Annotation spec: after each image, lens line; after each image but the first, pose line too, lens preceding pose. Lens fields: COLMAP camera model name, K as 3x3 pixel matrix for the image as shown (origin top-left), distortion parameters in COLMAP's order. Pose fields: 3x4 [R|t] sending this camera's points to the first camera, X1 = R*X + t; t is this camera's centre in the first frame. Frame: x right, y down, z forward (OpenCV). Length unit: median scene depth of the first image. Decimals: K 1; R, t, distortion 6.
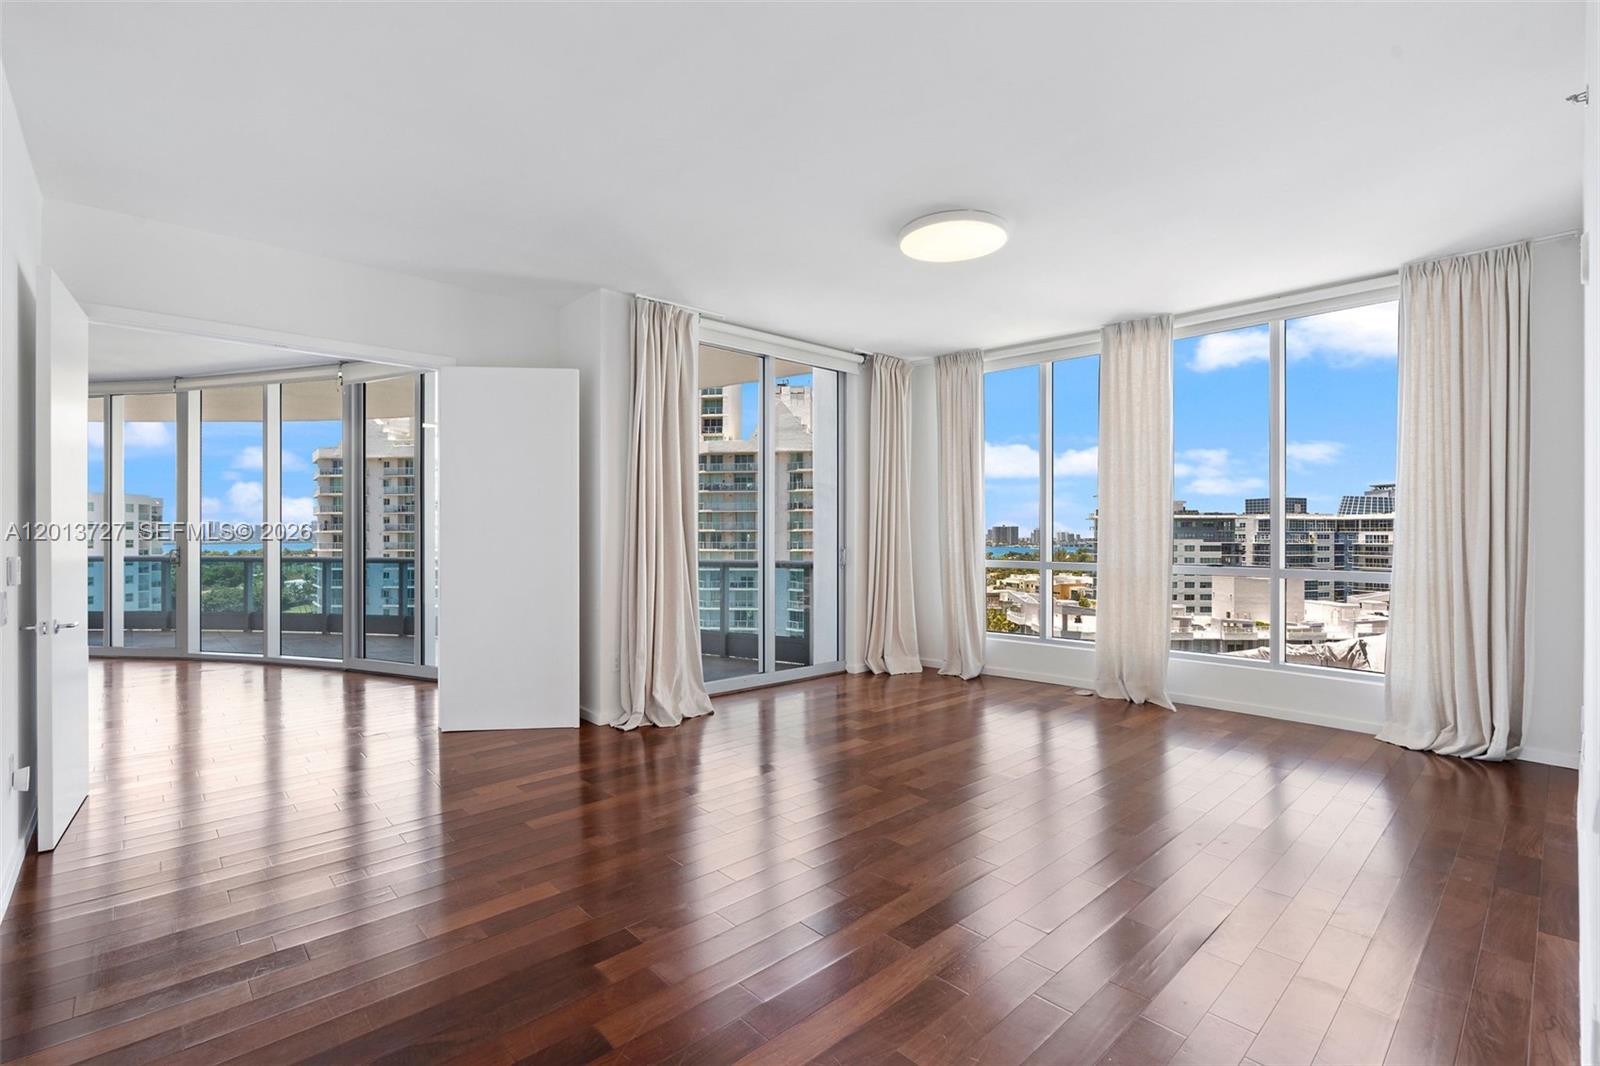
lens RADIAL K [[730.1, 0, 788.4], [0, 730.1, 536.8], [0, 0, 1]] dist [-0.005915, 0.002715]
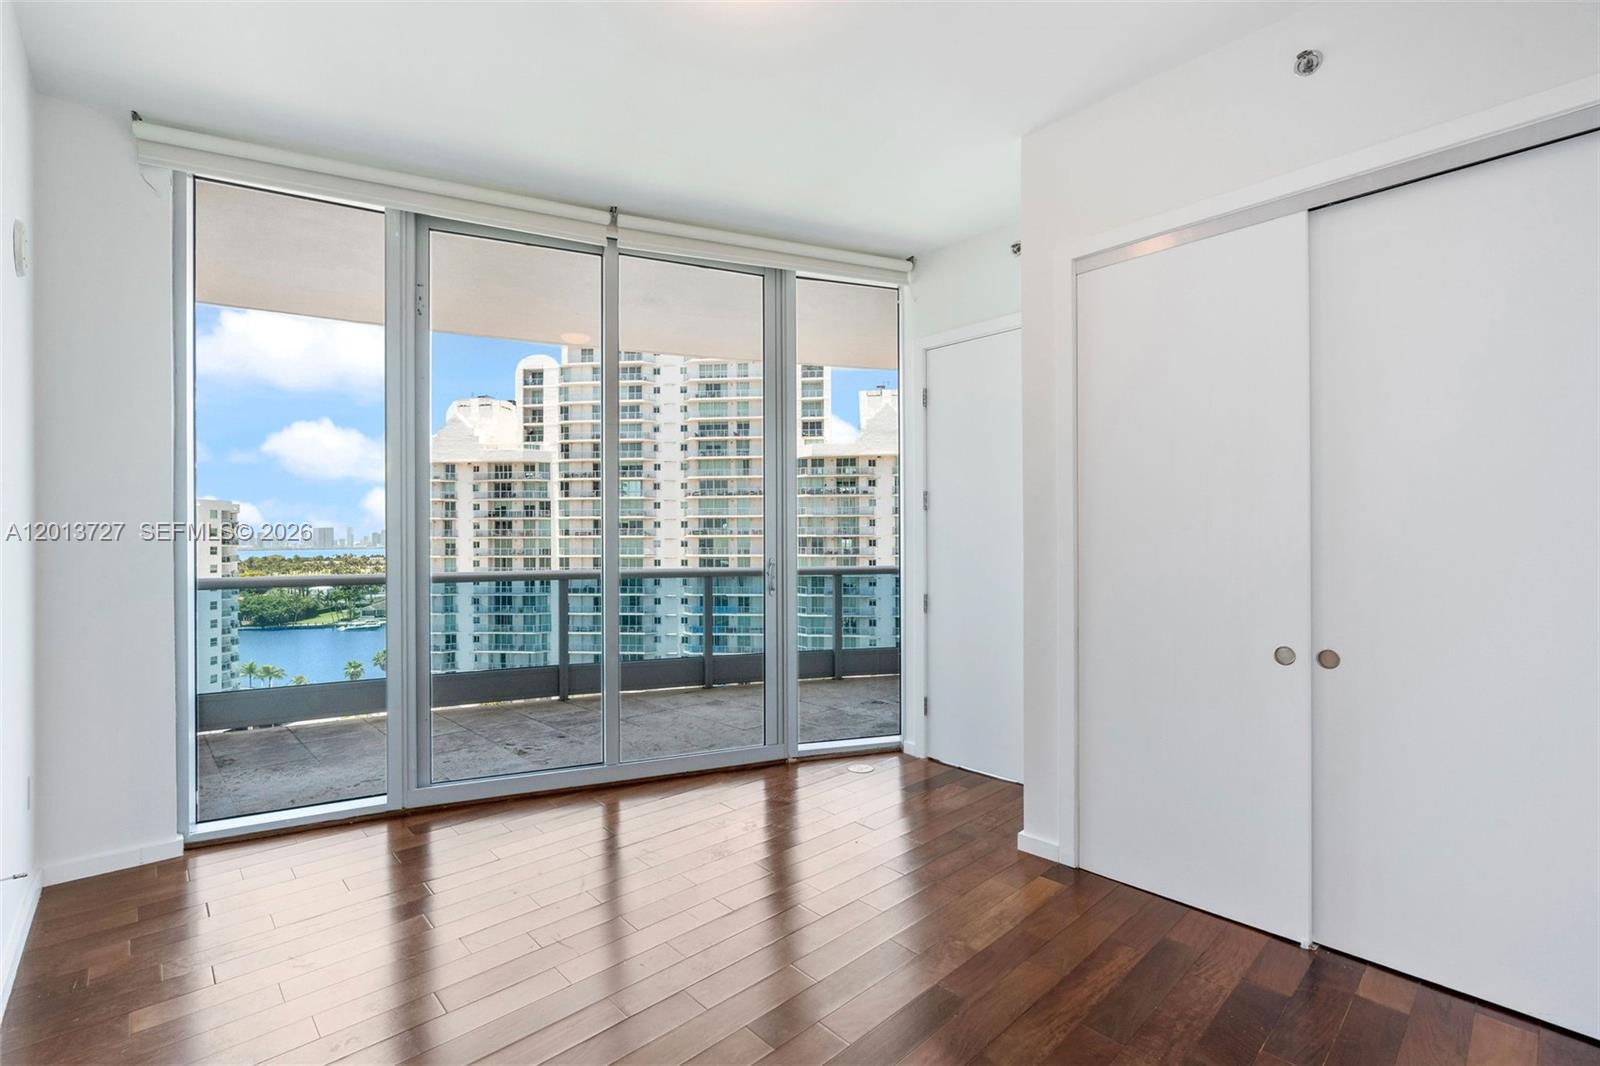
lens RADIAL K [[730.1, 0, 797.1], [0, 730.1, 538.0], [0, 0, 1]] dist [-0.005915, 0.002715]
pose [[0.999995, -0.002804, 0.001145, -0.124149], [0.002810, 0.999985, -0.004793, -0.000931], [-0.001131, 0.004796, 0.999988, 0.025325]]
